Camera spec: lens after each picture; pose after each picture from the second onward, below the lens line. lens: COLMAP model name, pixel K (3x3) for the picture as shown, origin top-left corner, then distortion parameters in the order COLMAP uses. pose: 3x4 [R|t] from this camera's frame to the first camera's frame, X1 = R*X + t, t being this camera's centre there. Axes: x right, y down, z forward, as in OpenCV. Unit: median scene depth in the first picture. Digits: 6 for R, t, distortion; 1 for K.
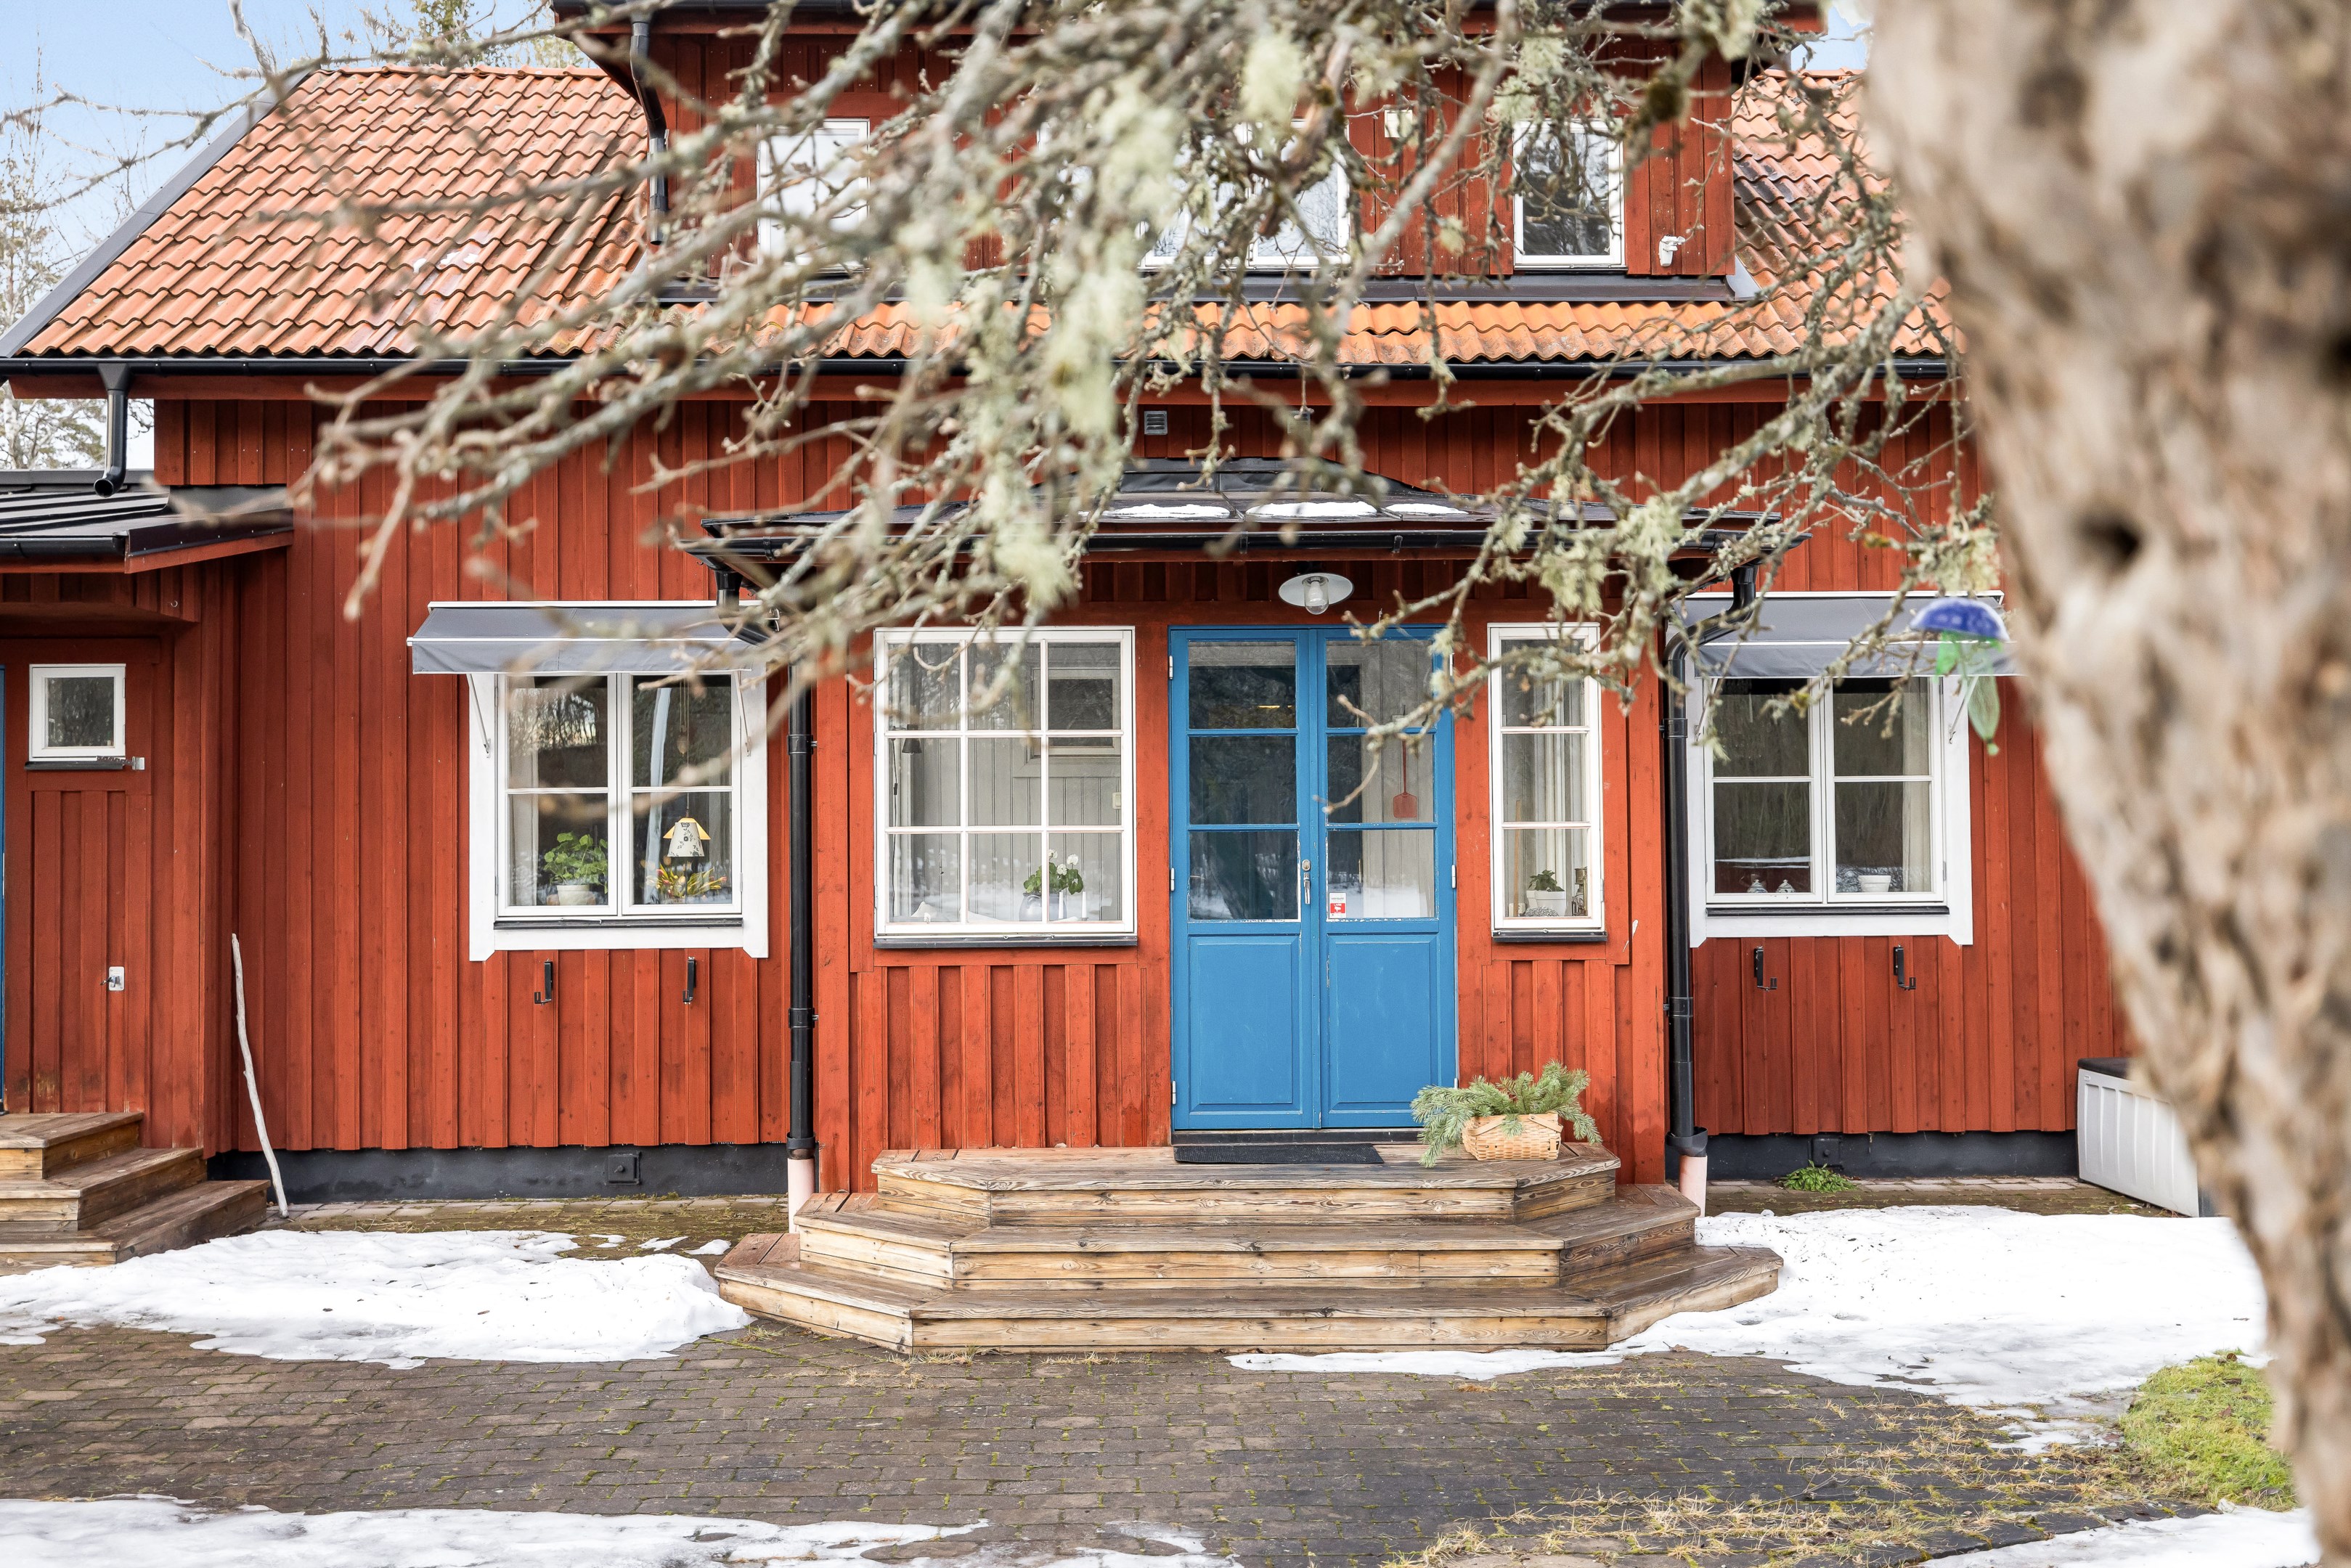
lens RADIAL K [[2441.6, 0, 1175.5], [0, 2441.6, 784.0], [0, 0, 1]] dist [-0.000381, 0.000286]
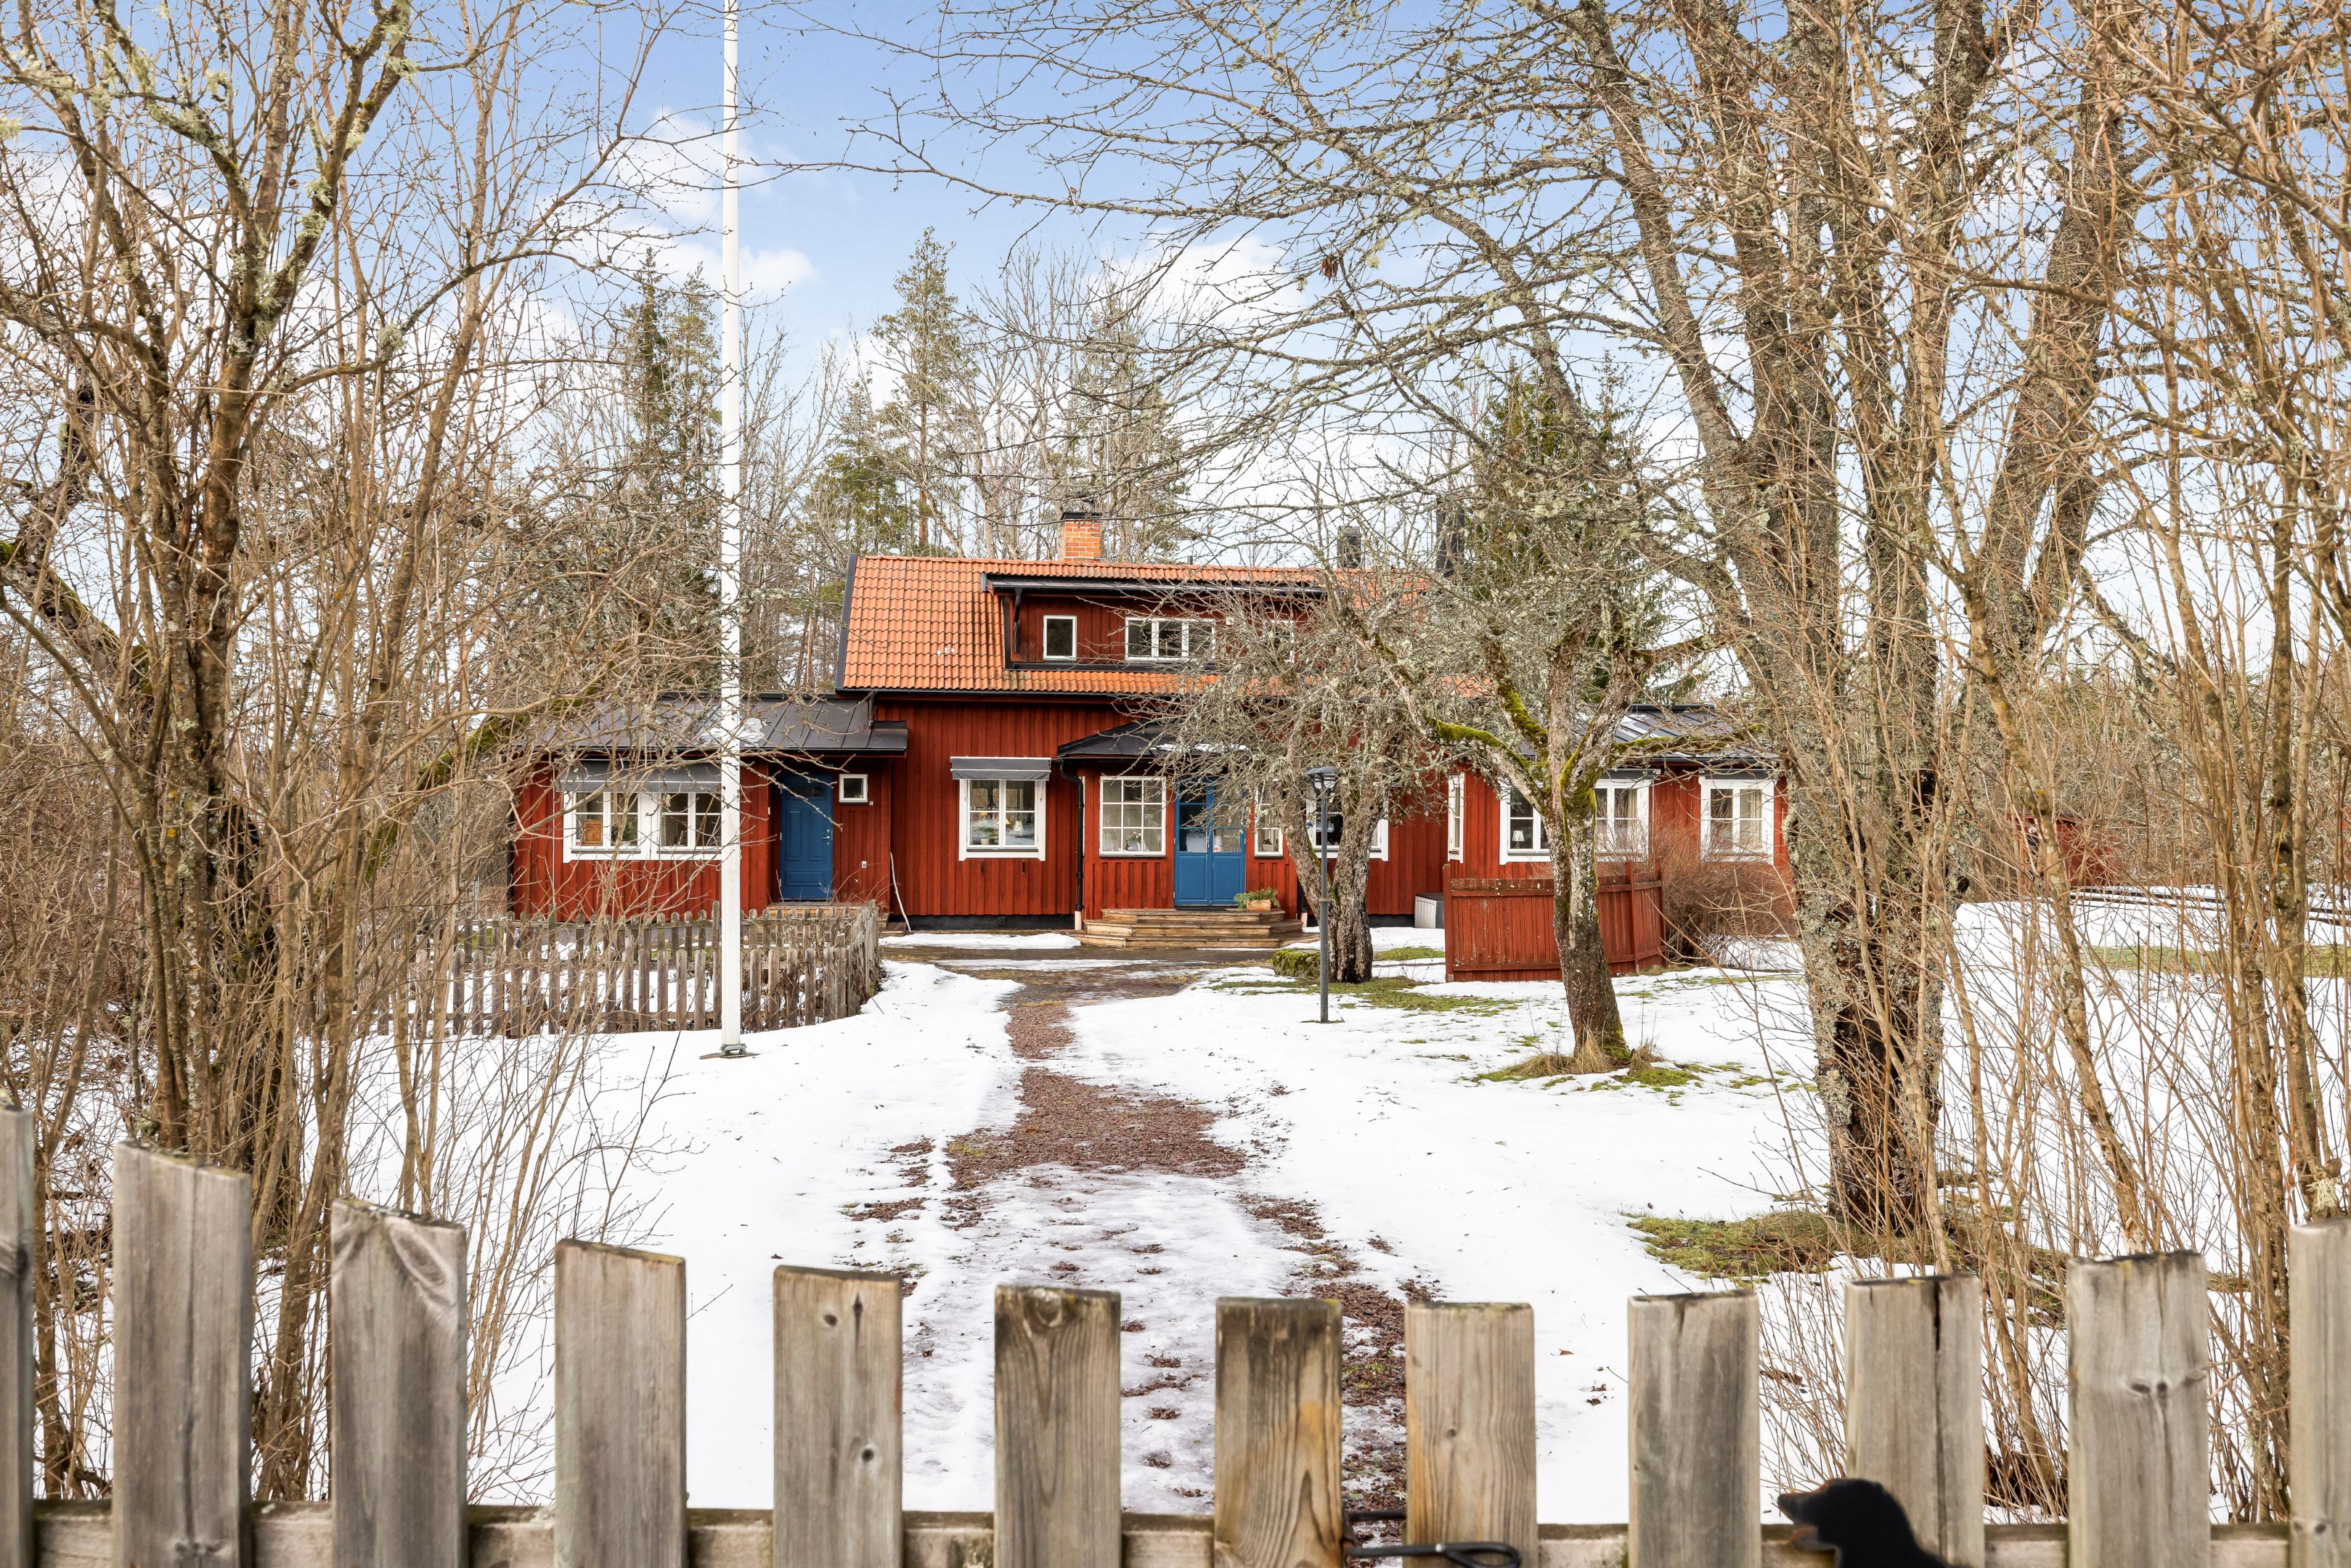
lens RADIAL K [[1805.3, 0, 1175.5], [0, 1805.3, 784.0], [0, 0, 1]] dist [0.000359, 0.000347]
pose [[0.994855, 0.010183, 0.100794, -0.243541], [-0.012943, 0.999558, 0.026772, -0.109004], [-0.100477, -0.027939, 0.994547, -1.570704]]
